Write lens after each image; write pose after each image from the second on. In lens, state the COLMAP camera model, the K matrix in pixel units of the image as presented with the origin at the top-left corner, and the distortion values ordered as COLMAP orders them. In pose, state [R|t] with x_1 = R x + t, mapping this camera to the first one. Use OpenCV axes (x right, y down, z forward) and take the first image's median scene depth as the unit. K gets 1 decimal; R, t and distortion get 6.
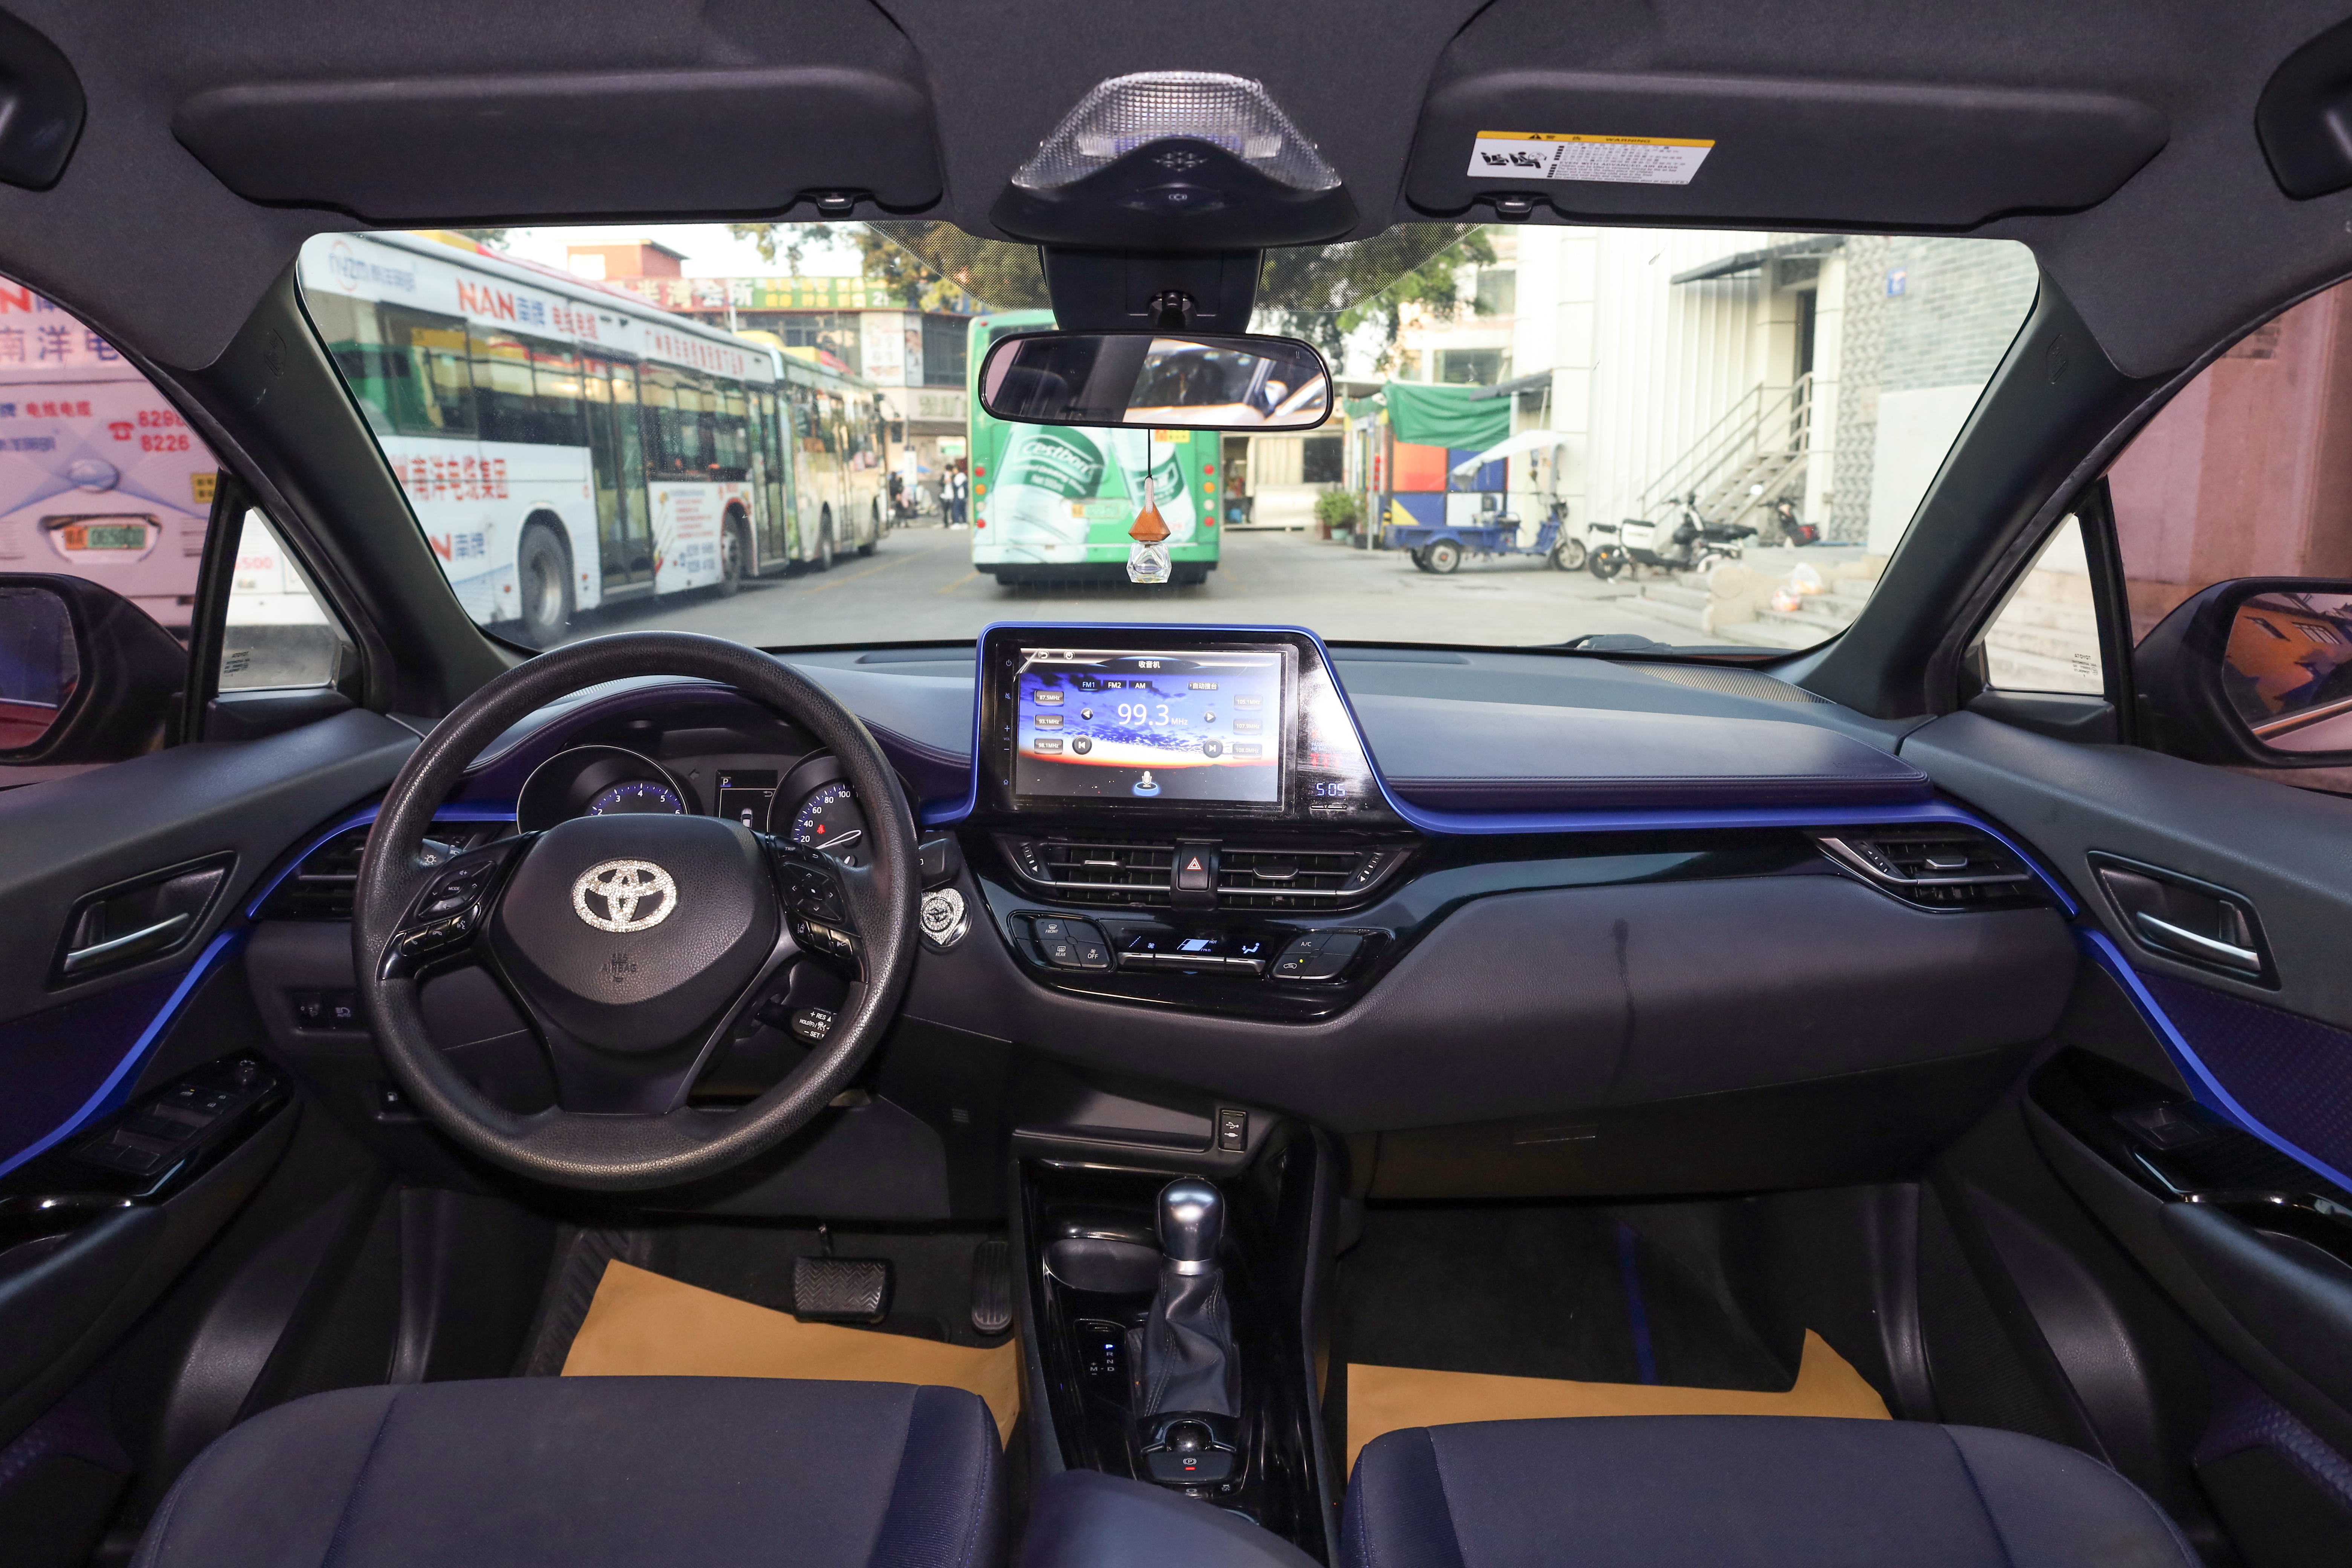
lens RADIAL K [[1613.0, 0, 1180.6], [0, 1613.0, 754.0], [0, 0, 1]] dist [0.003527, 0.000050]
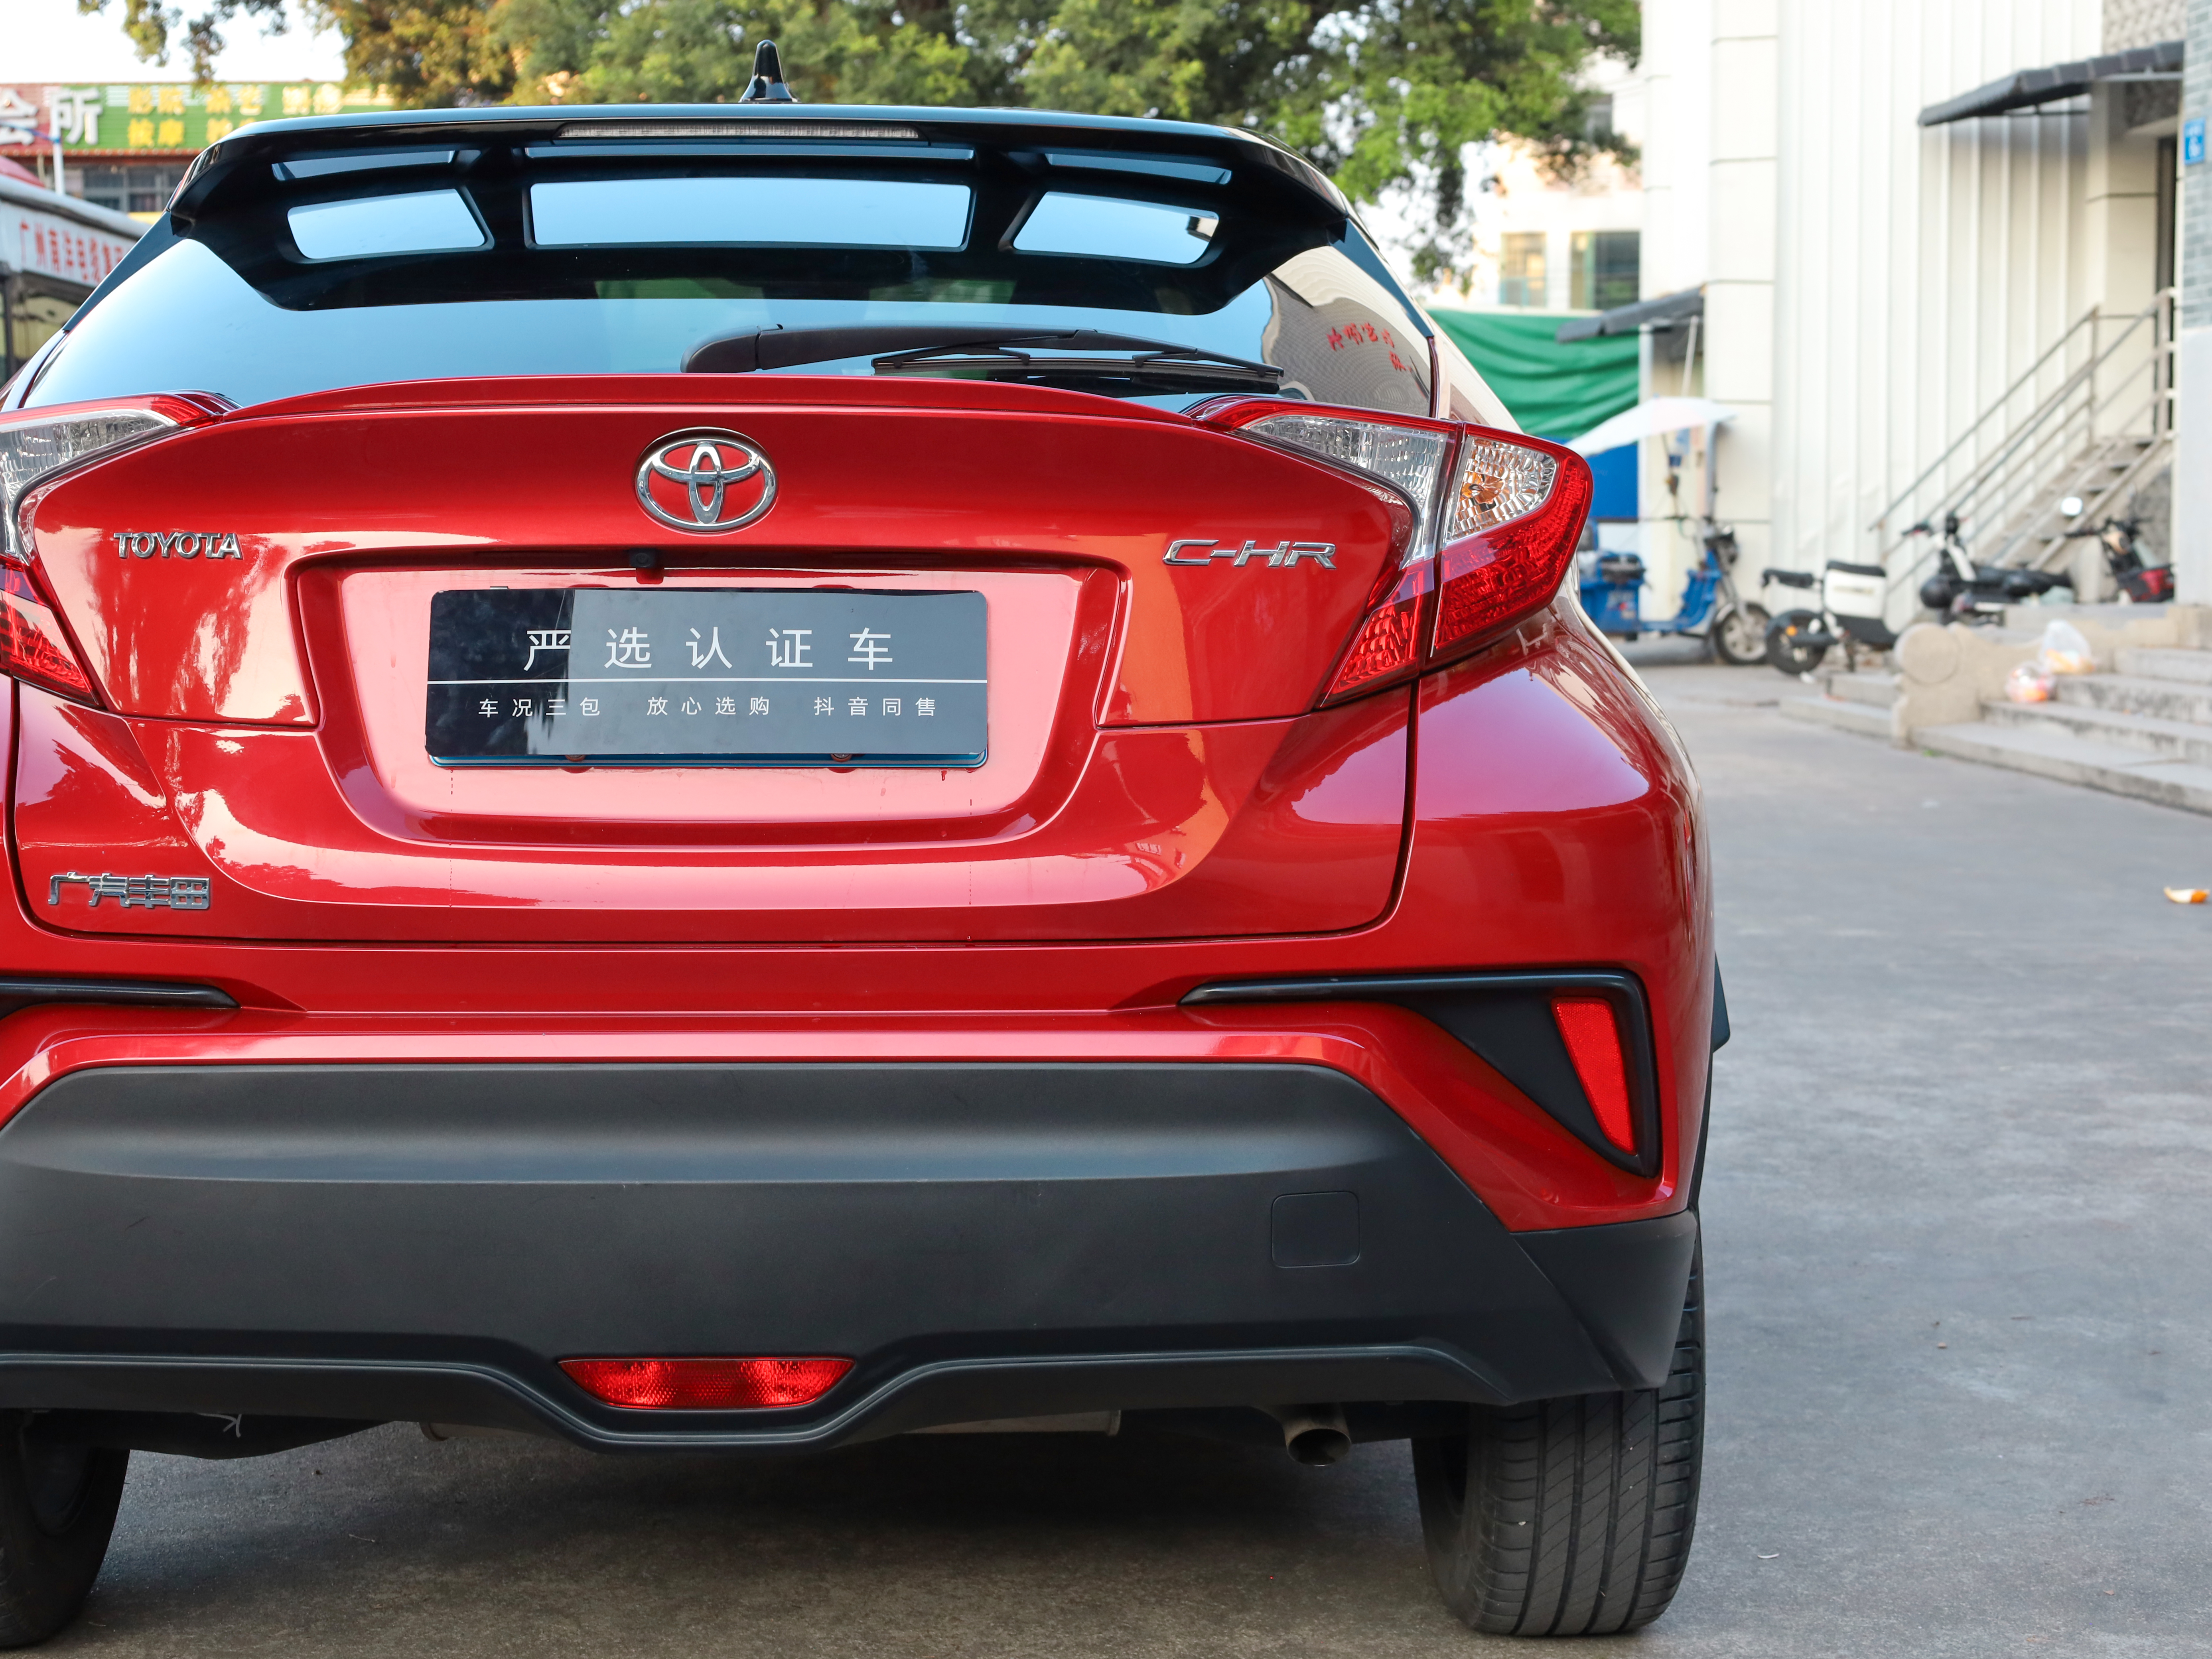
lens RADIAL K [[3828.2, 0, 1106.0], [0, 3828.2, 829.5], [0, 0, 1]] dist [0.010026, 0.078082]
pose [[0.999870, -0.004225, 0.015584, 0.022521], [0.005594, 0.996029, -0.088848, 0.066113], [-0.015147, 0.088924, 0.995923, -0.304441]]
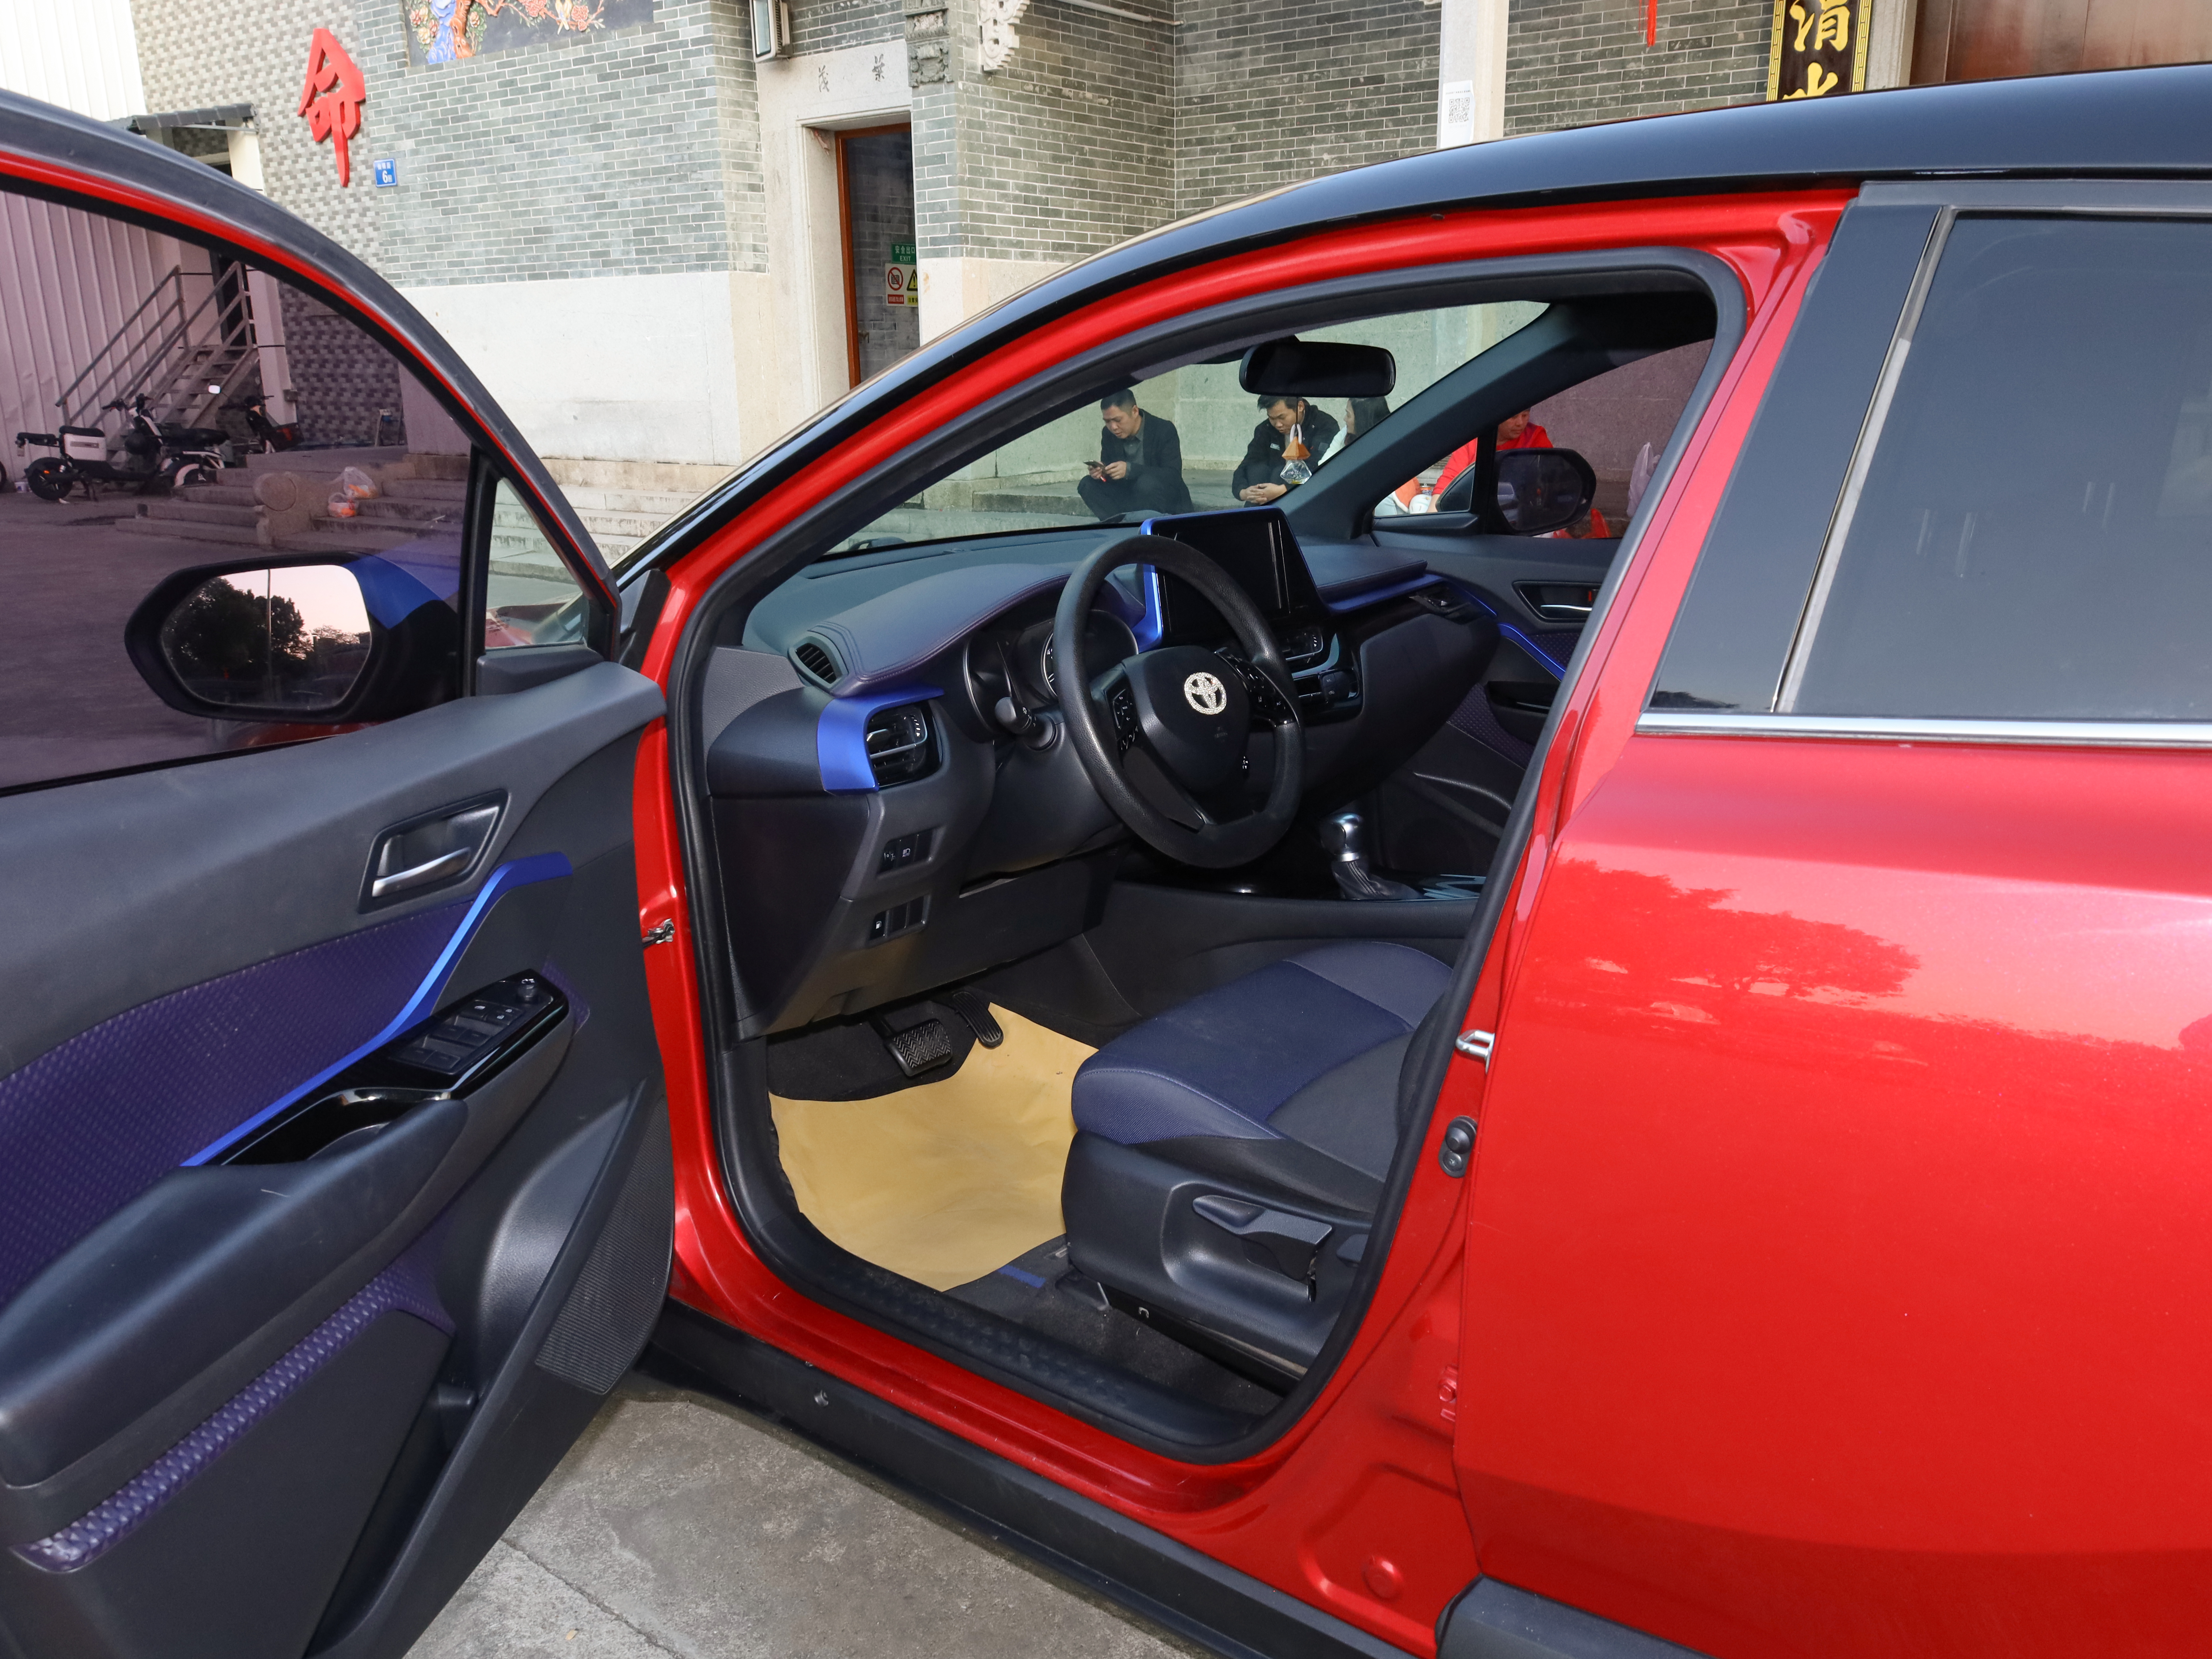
lens RADIAL K [[1699.7, 0, 1106.0], [0, 1699.7, 829.5], [0, 0, 1]] dist [-0.004726, 0.000923]
pose [[0.623686, -0.217869, 0.750699, -0.127921], [0.144760, 0.975953, 0.162975, -0.005114], [-0.768154, 0.007026, 0.640226, 0.000691]]
